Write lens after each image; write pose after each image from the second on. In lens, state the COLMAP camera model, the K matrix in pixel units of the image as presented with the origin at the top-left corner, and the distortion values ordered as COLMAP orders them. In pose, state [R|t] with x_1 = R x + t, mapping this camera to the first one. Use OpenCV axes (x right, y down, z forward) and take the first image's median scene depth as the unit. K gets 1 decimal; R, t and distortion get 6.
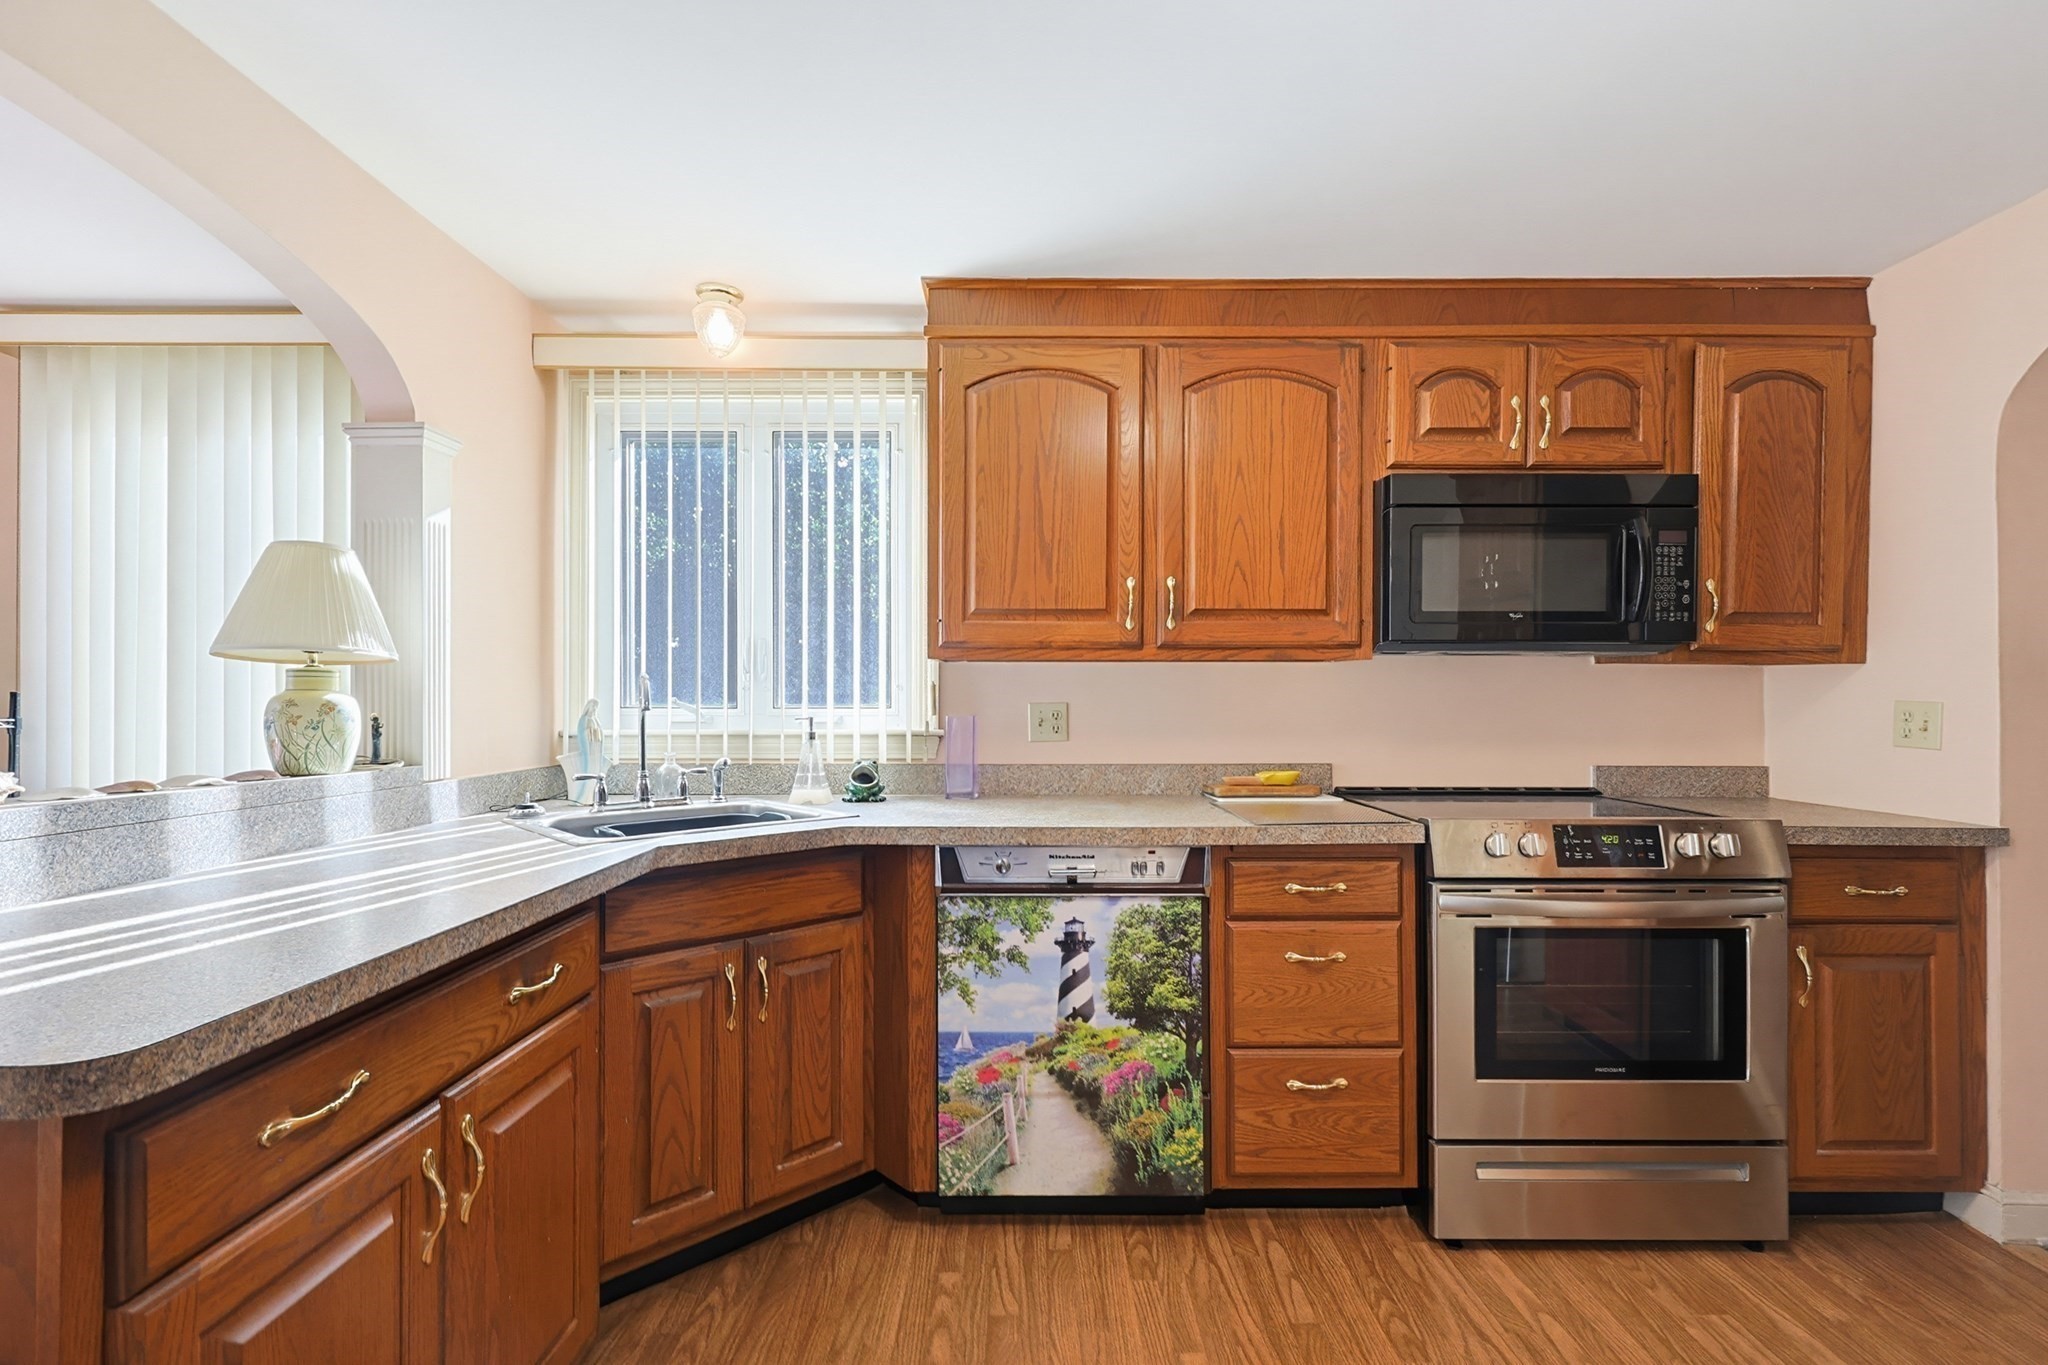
lens RADIAL K [[881.7, 0, 1020.3], [0, 881.7, 693.9], [0, 0, 1]] dist [-0.000055, -0.000156]
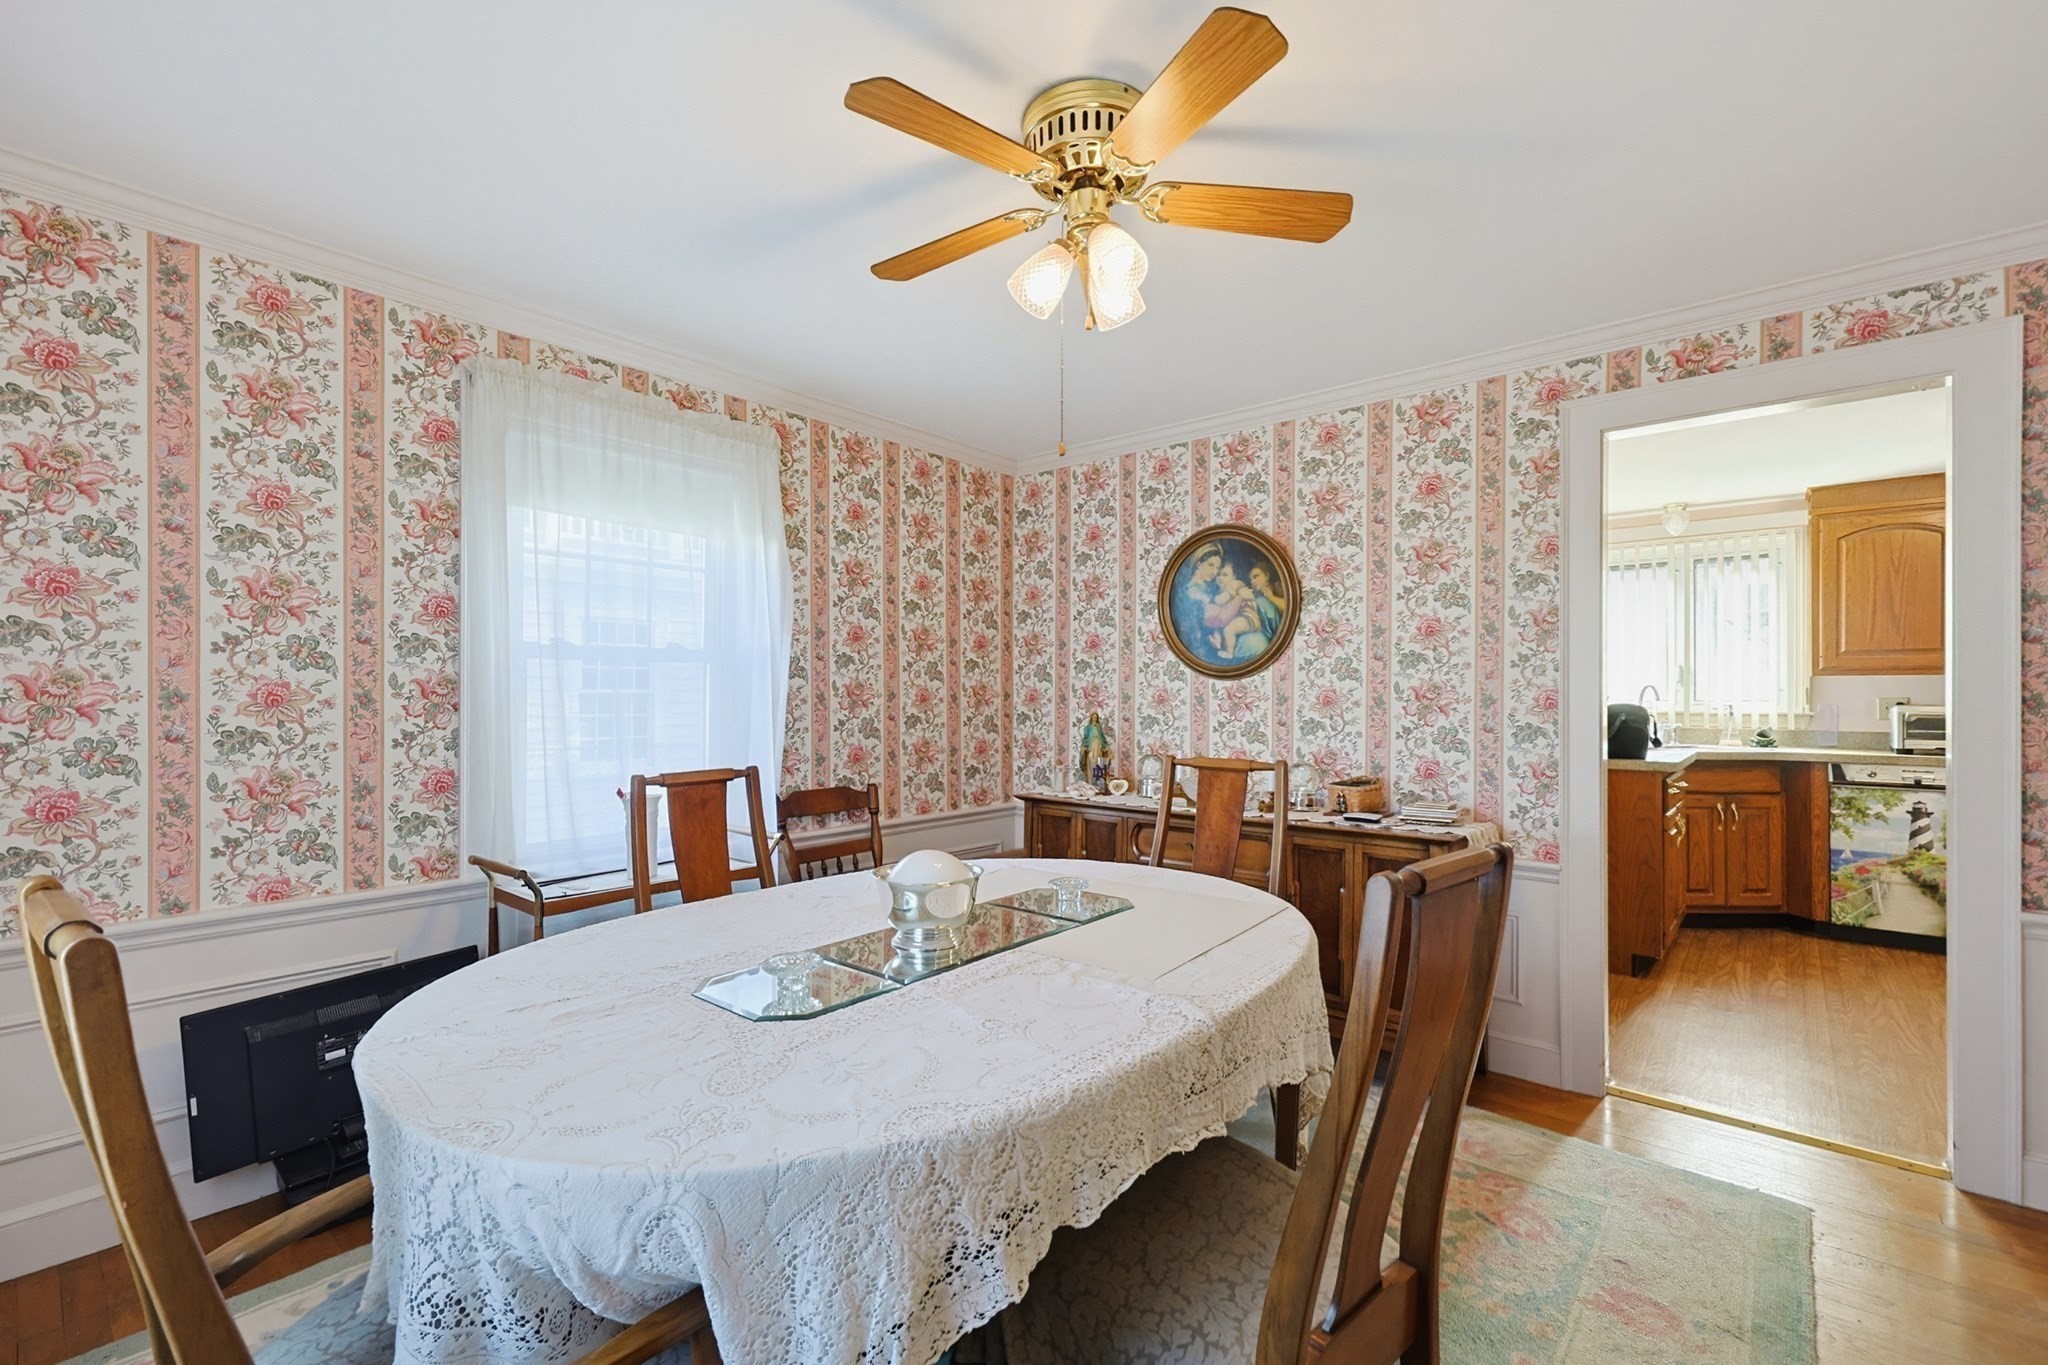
lens RADIAL K [[879.1, 0, 1024.6], [0, 879.1, 688.3], [0, 0, 1]] dist [0.002111, 0.000129]
pose [[0.764905, -0.000996, -0.644143, -0.214190], [-0.002377, 0.999988, -0.004369, 0.002079], [0.644139, 0.004873, 0.764893, -1.951084]]
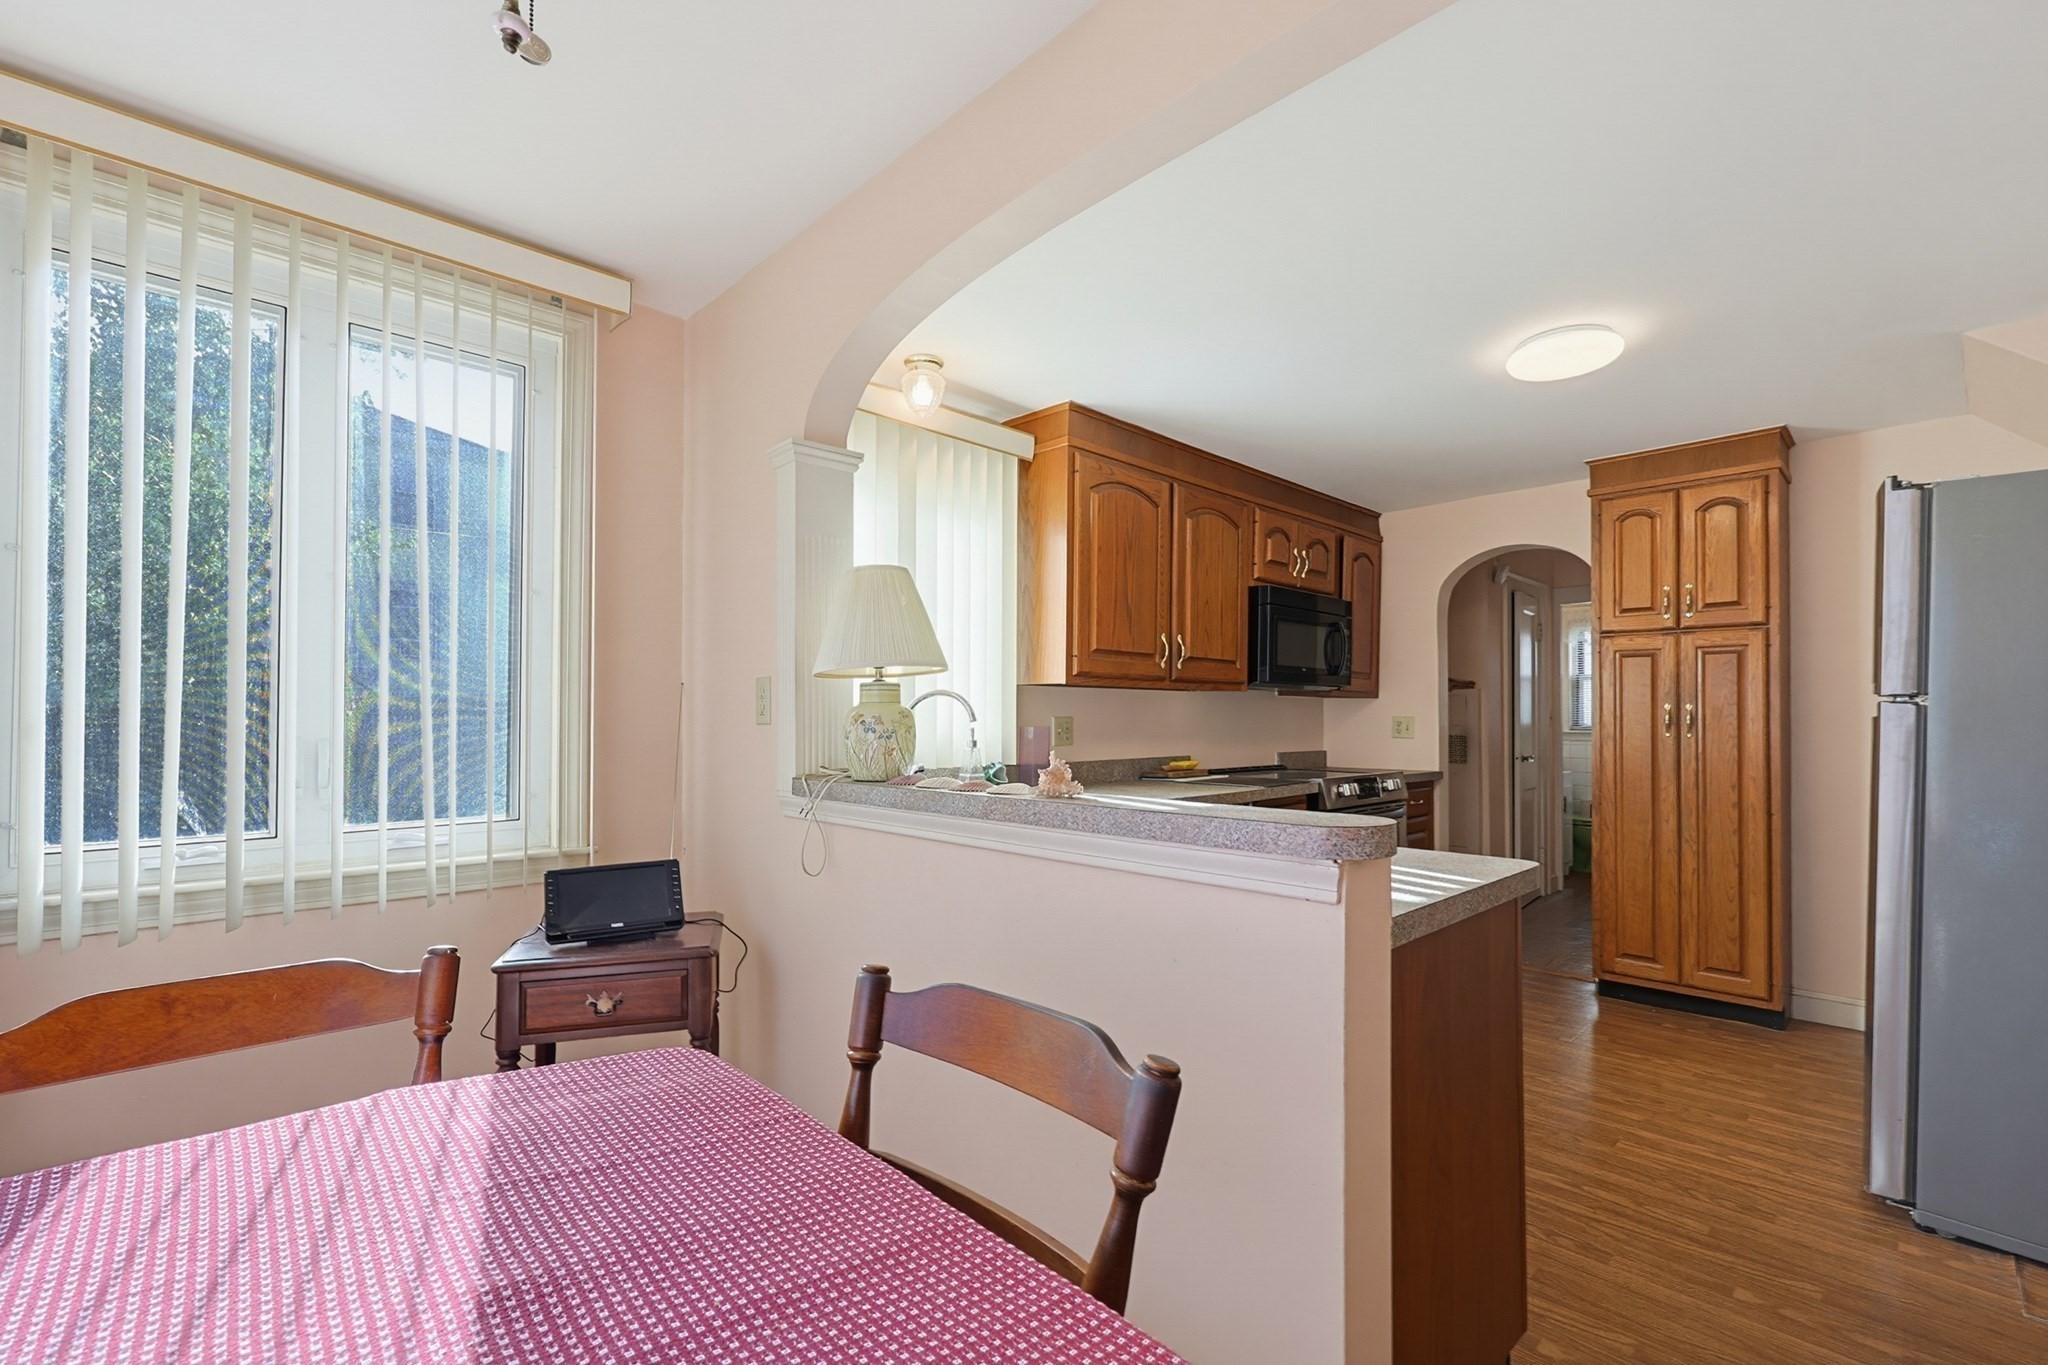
lens RADIAL K [[894.7, 0, 1028.1], [0, 894.7, 705.7], [0, 0, 1]] dist [0.001049, 0.000241]
pose [[0.714149, 0.010011, 0.699922, -1.273088], [-0.005584, 0.999947, -0.008605, 0.006597], [-0.699972, 0.002237, 0.714167, 0.081989]]
